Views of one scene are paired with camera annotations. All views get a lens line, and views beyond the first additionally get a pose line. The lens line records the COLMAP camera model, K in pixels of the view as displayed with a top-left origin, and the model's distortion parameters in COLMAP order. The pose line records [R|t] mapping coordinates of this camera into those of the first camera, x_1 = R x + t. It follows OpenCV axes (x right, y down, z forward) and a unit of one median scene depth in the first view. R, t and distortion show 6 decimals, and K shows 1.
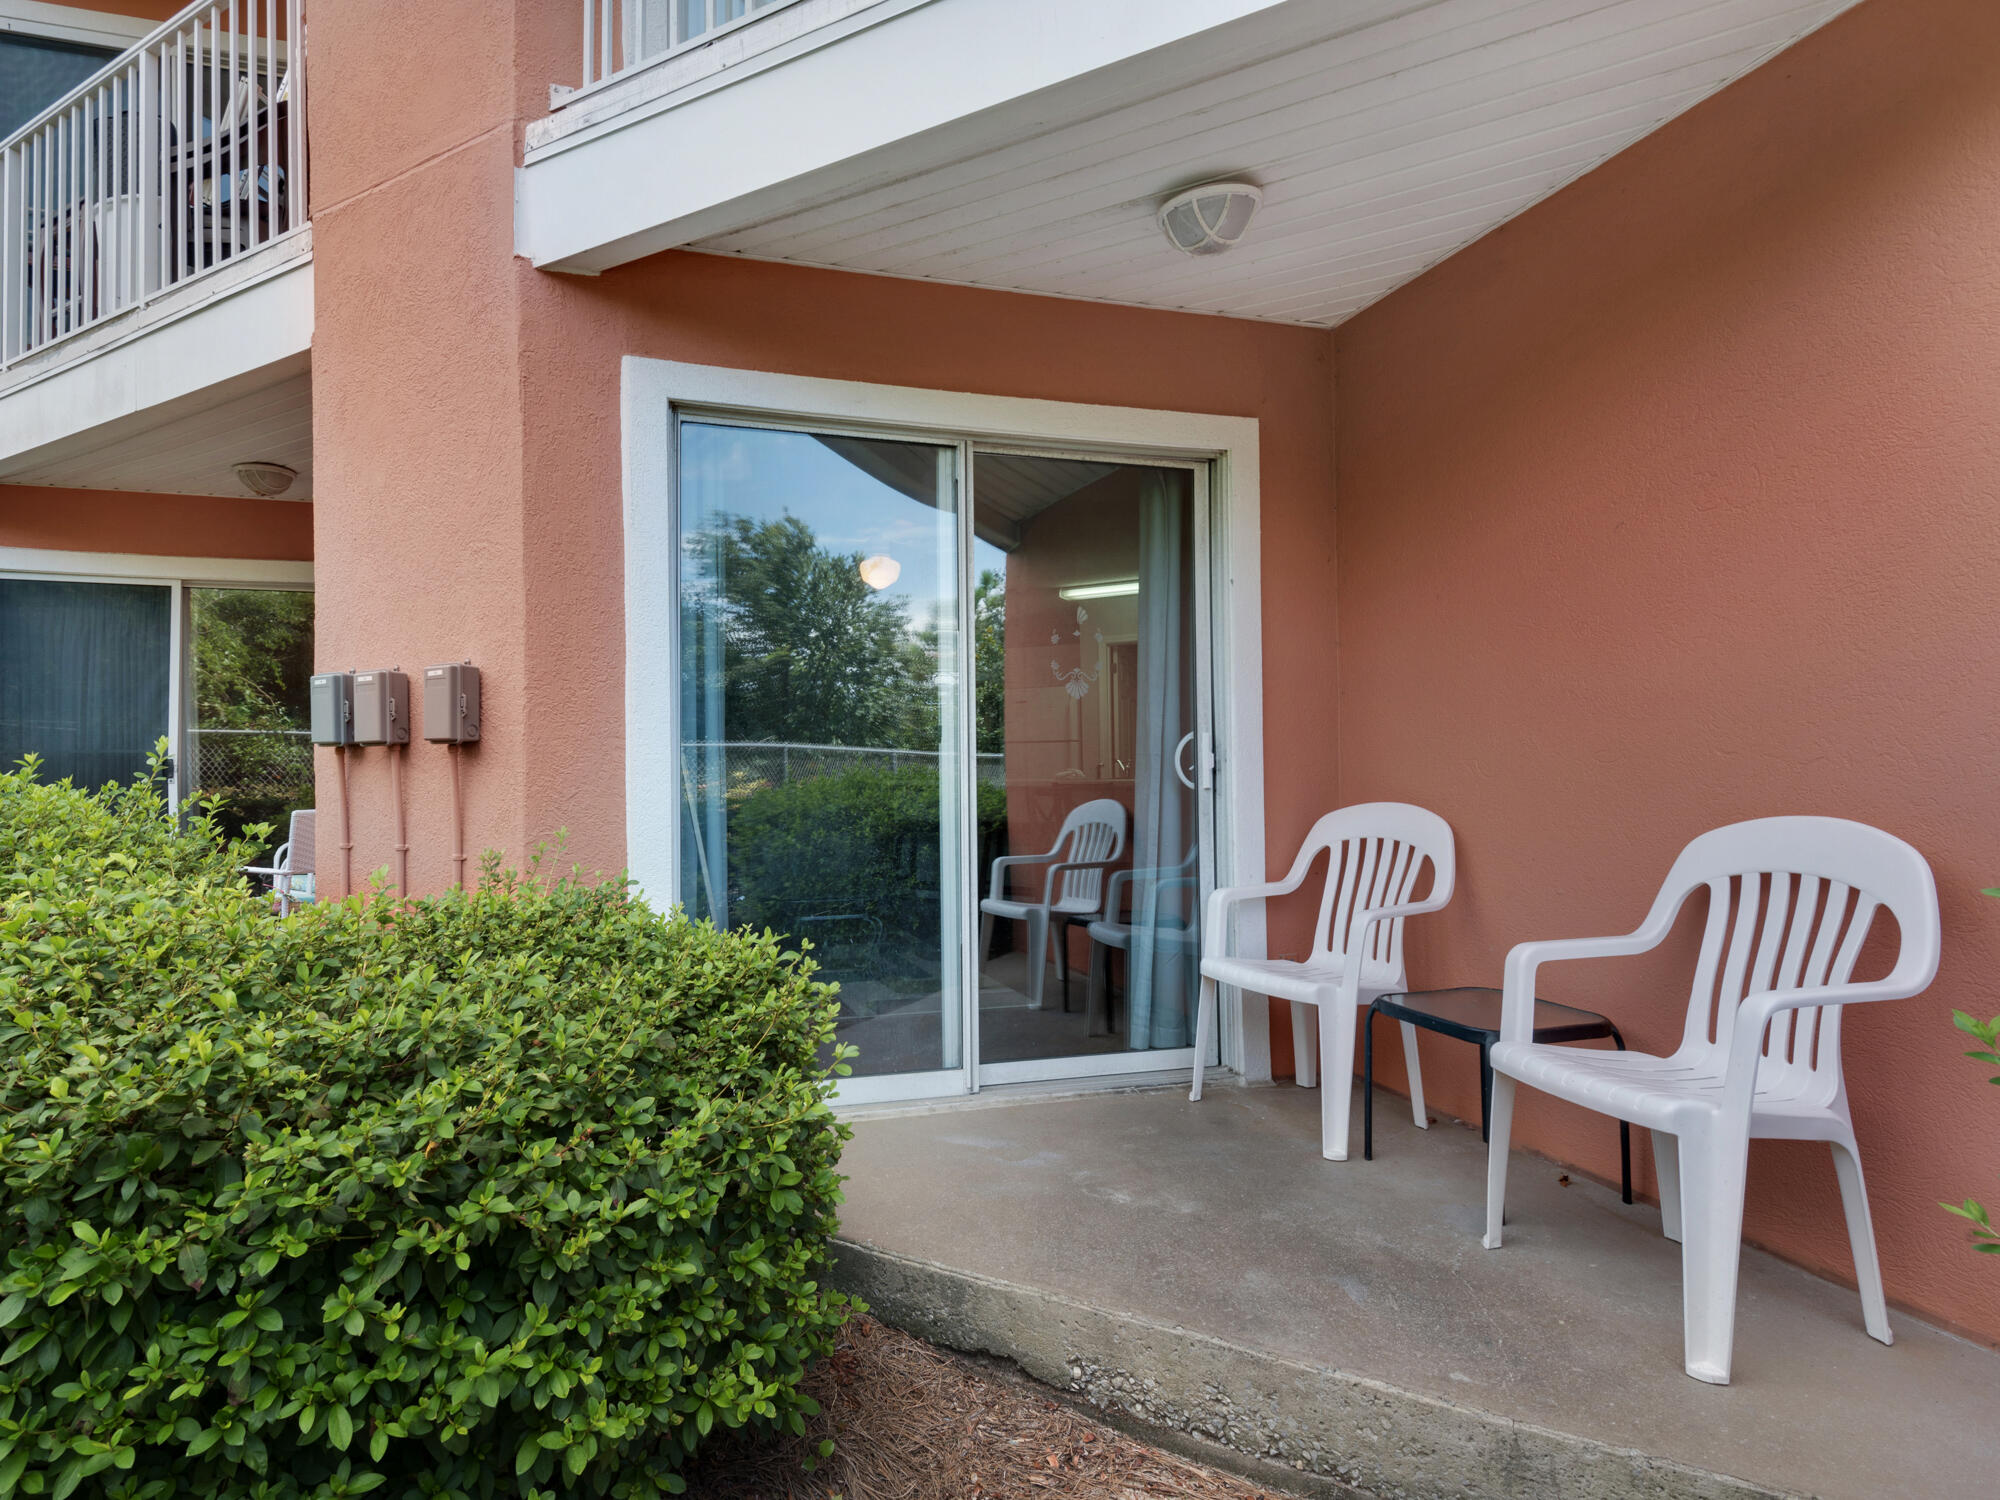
lens RADIAL K [[926.4, 0, 965.7], [0, 926.4, 749.0], [0, 0, 1]] dist [0.032806, -0.013931]
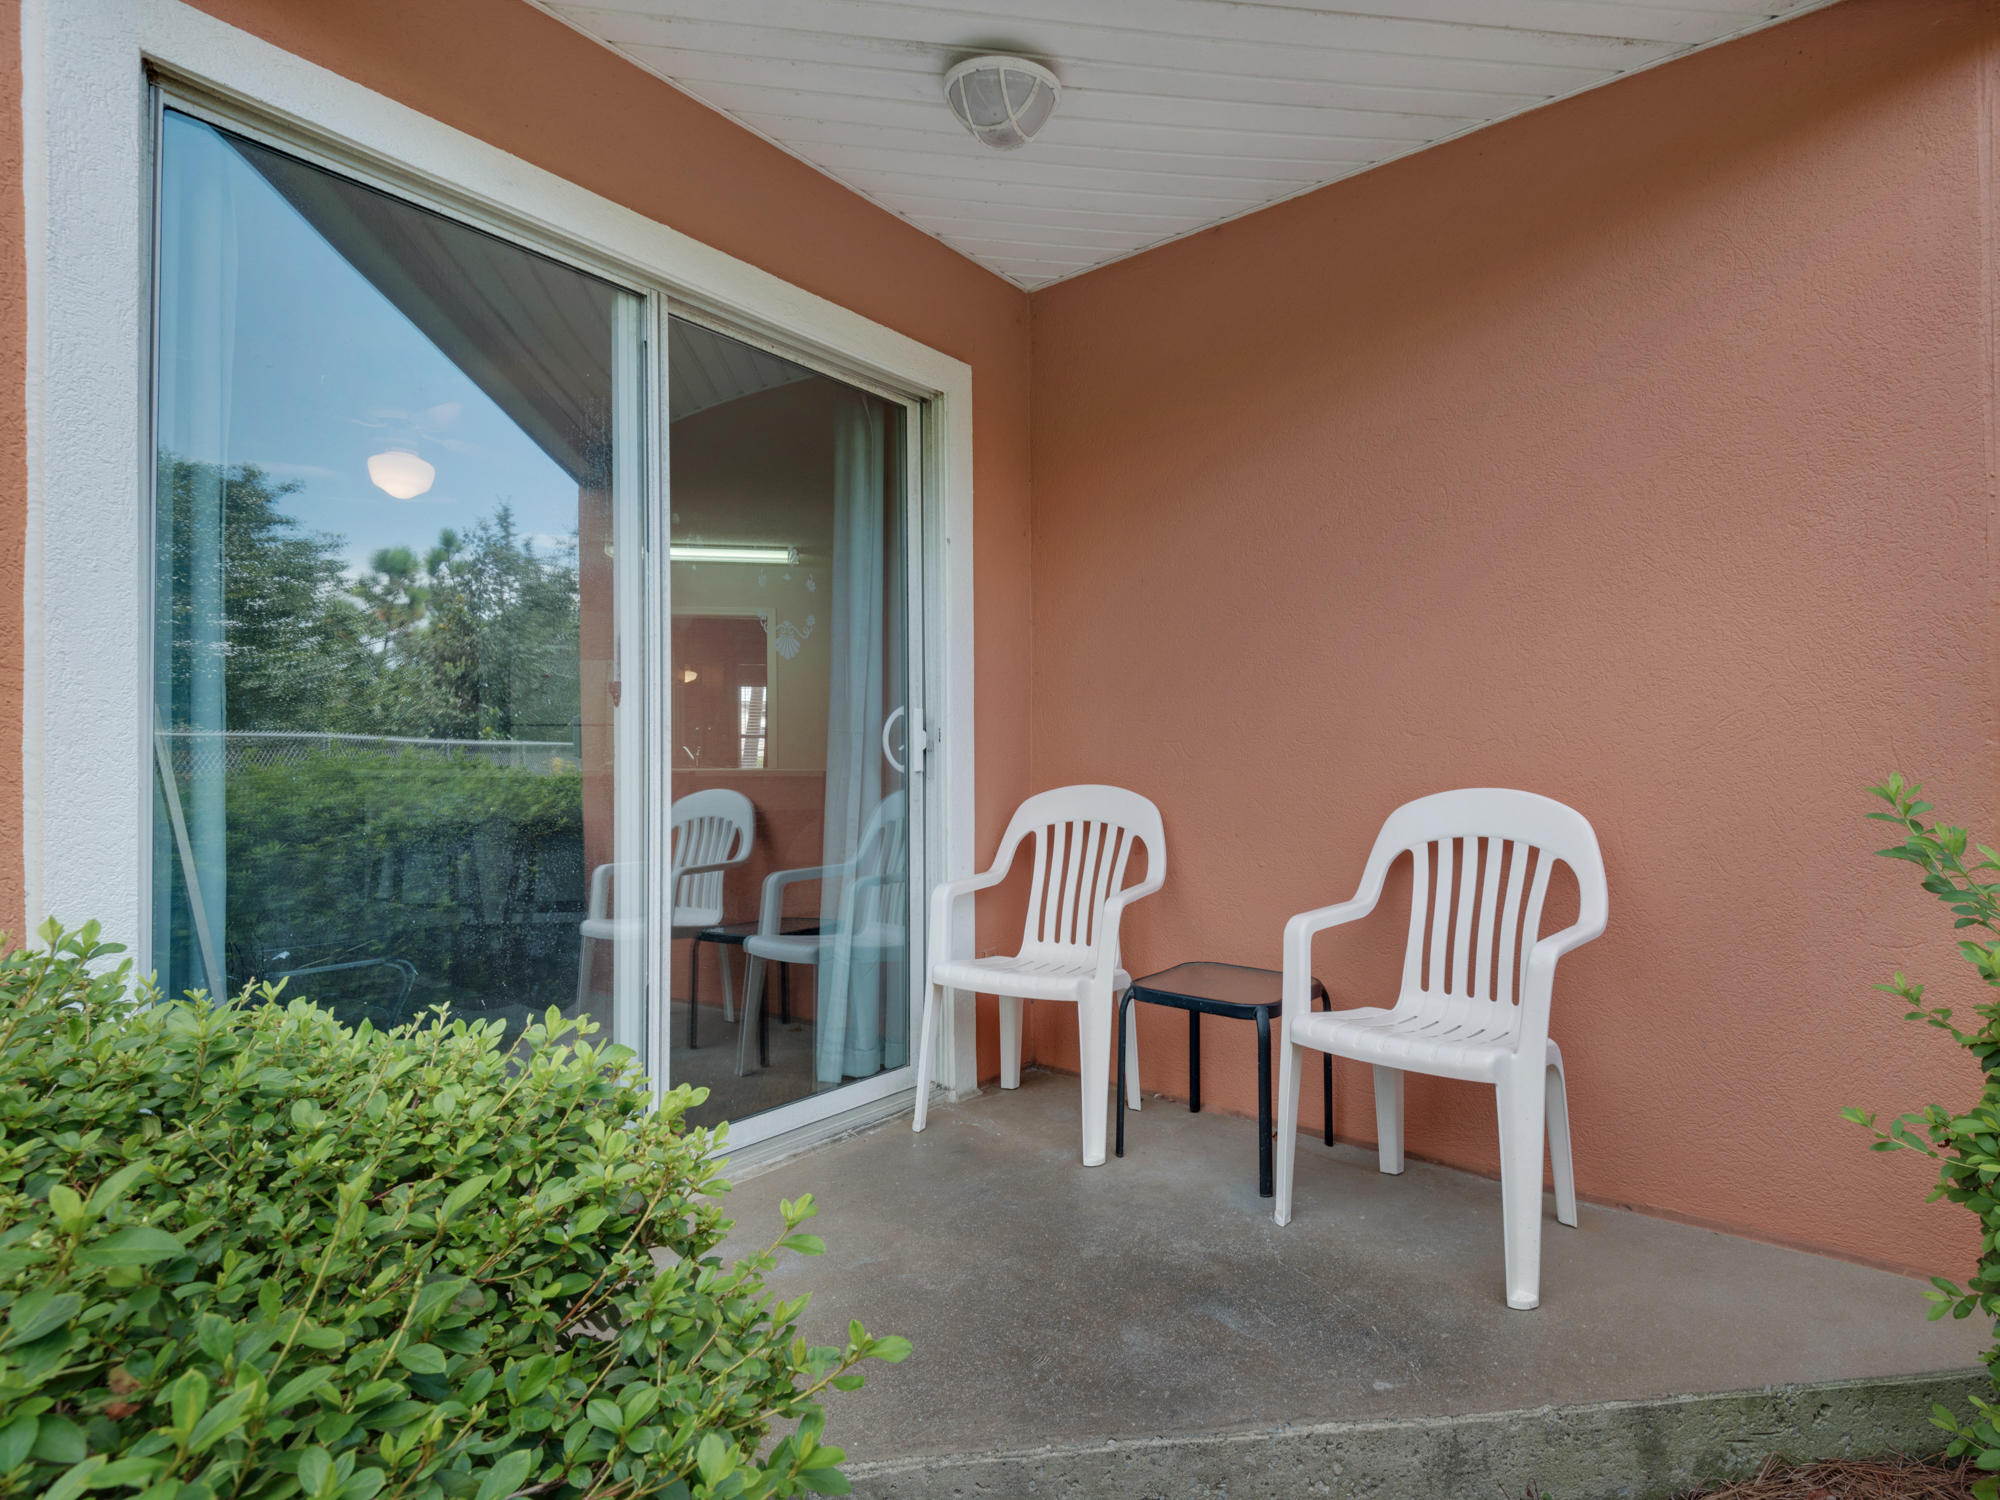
lens RADIAL K [[926.4, 0, 965.7], [0, 926.4, 749.0], [0, 0, 1]] dist [0.032806, -0.013931]
pose [[0.837837, 0.014125, 0.545738, -0.193169], [-0.015835, 0.999873, -0.001569, 0.023034], [-0.545691, -0.007327, 0.837955, 0.250626]]
